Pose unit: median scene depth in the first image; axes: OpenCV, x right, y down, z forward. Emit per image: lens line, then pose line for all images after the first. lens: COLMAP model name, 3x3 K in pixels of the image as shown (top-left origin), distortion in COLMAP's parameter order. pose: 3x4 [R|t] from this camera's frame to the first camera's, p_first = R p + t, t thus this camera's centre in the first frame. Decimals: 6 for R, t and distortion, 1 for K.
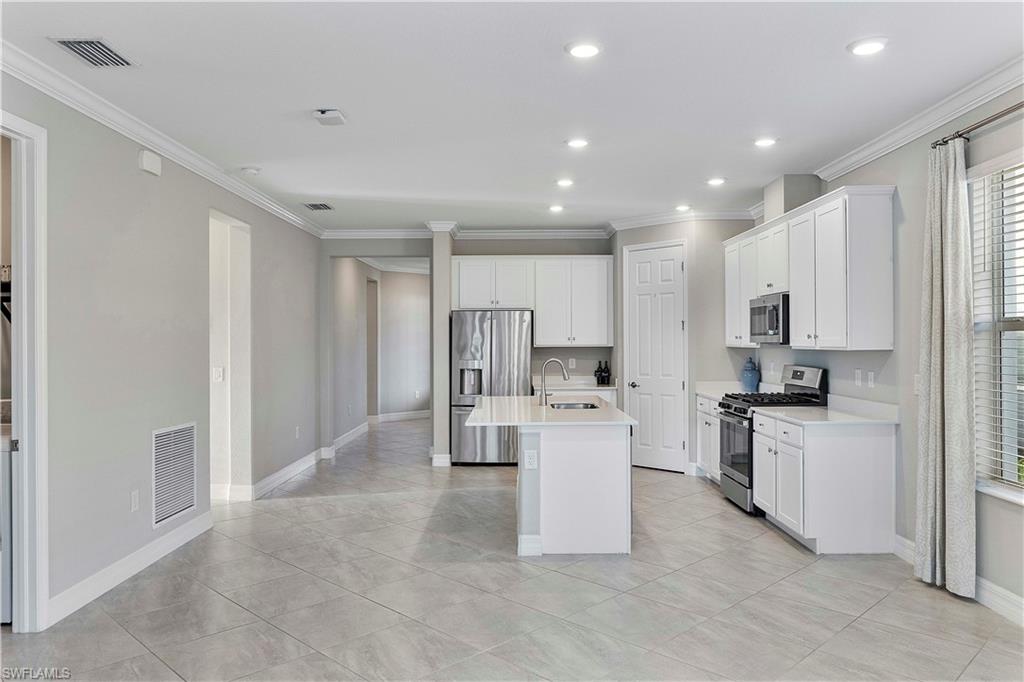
lens RADIAL K [[720.0, 0, 512.0], [0, 720.0, 341.0], [0, 0, 1]] dist [-0.007162, 0.001748]
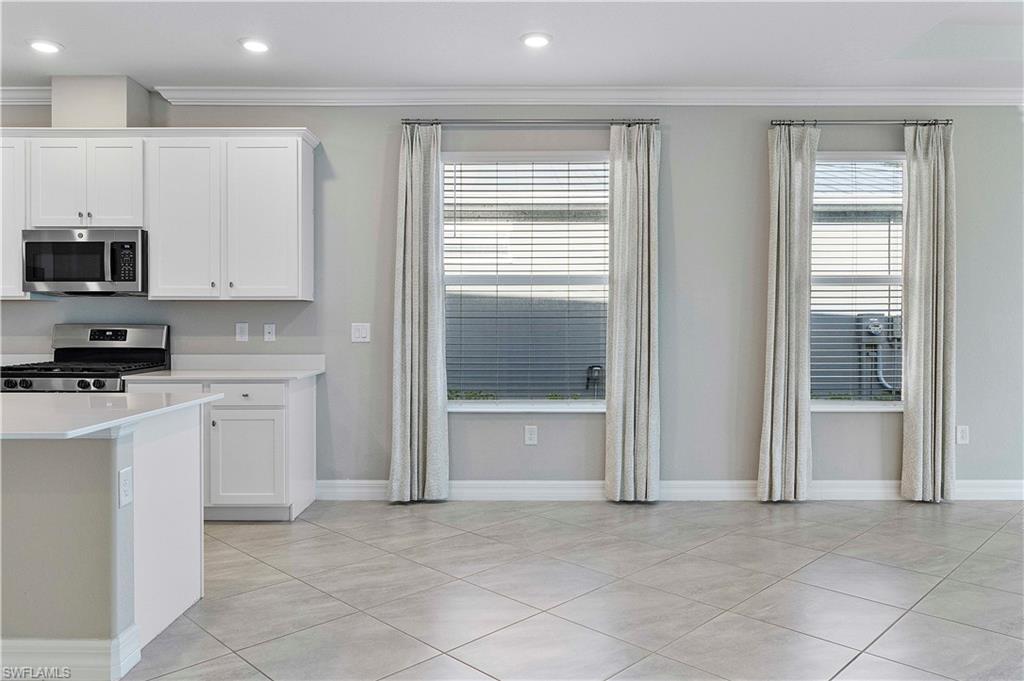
lens RADIAL K [[720.0, 0, 512.0], [0, 720.0, 340.5], [0, 0, 1]] dist [-0.007162, 0.001748]
pose [[-0.005721, -0.018324, 0.999816, -0.328298], [-0.001818, 0.999831, 0.018314, 0.032169], [-0.999982, -0.001713, -0.005754, 0.480246]]
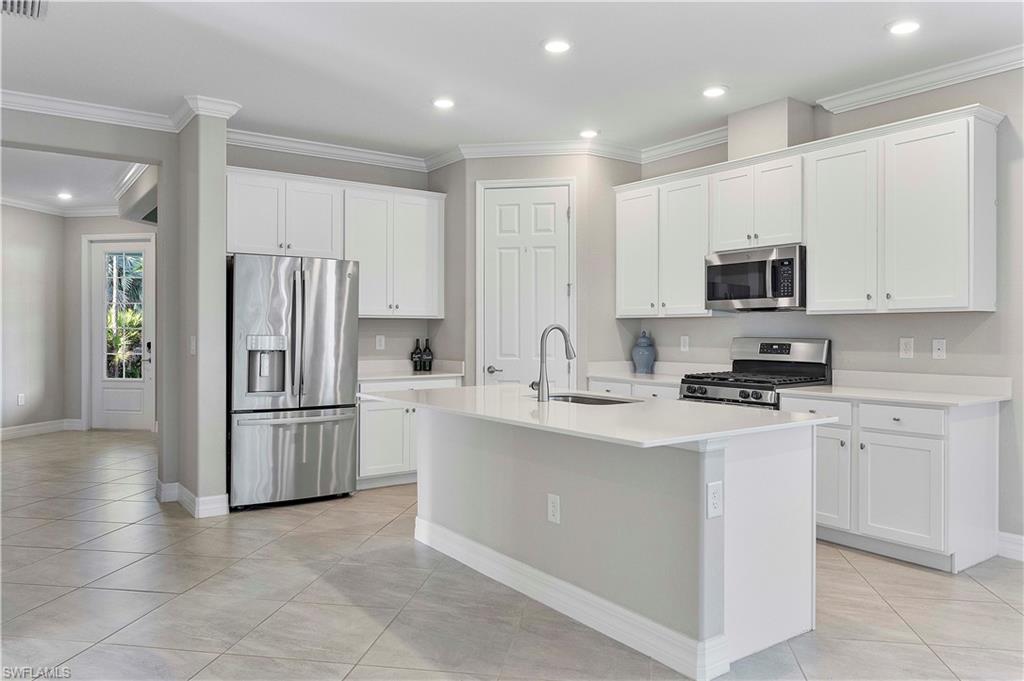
lens RADIAL K [[720.0, 0, 512.0], [0, 720.0, 340.5], [0, 0, 1]] dist [-0.007162, 0.001748]
pose [[0.812127, -0.001286, 0.583479, -0.274879], [-0.004990, 0.999946, 0.009150, 0.026997], [-0.583459, -0.010342, 0.812077, 0.432110]]
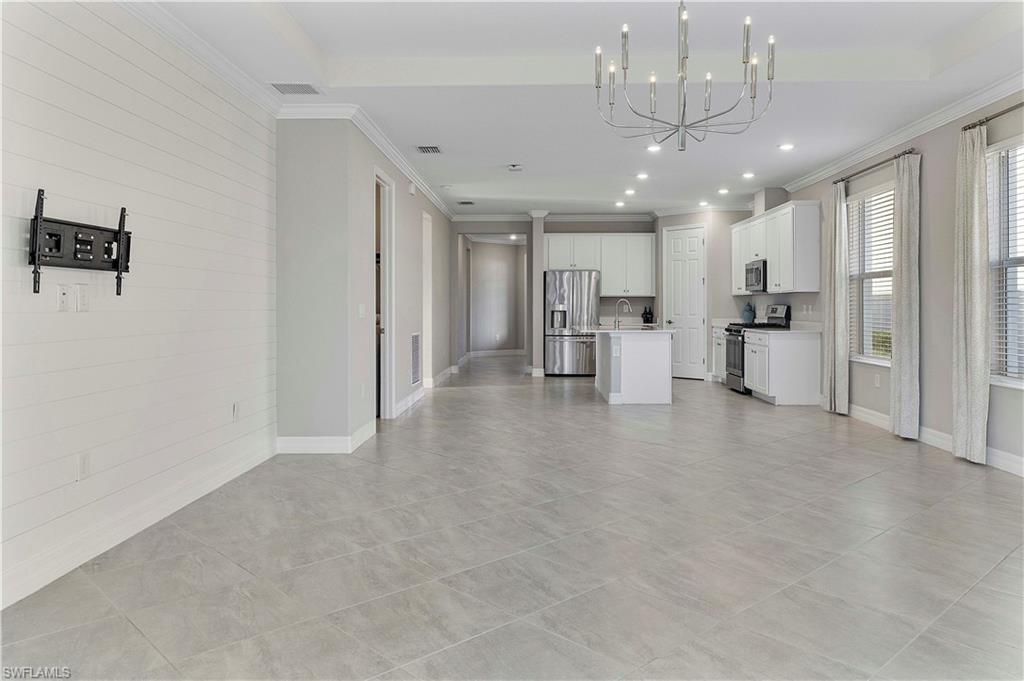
lens RADIAL K [[731.9, 0, 509.7], [0, 731.9, 307.4], [0, 0, 1]] dist [0.000710, 0.000427]
pose [[0.999368, 0.004304, -0.035291, -0.117812], [-0.004274, 0.999990, 0.000925, 0.035226], [0.035294, -0.000774, 0.999377, -0.565728]]
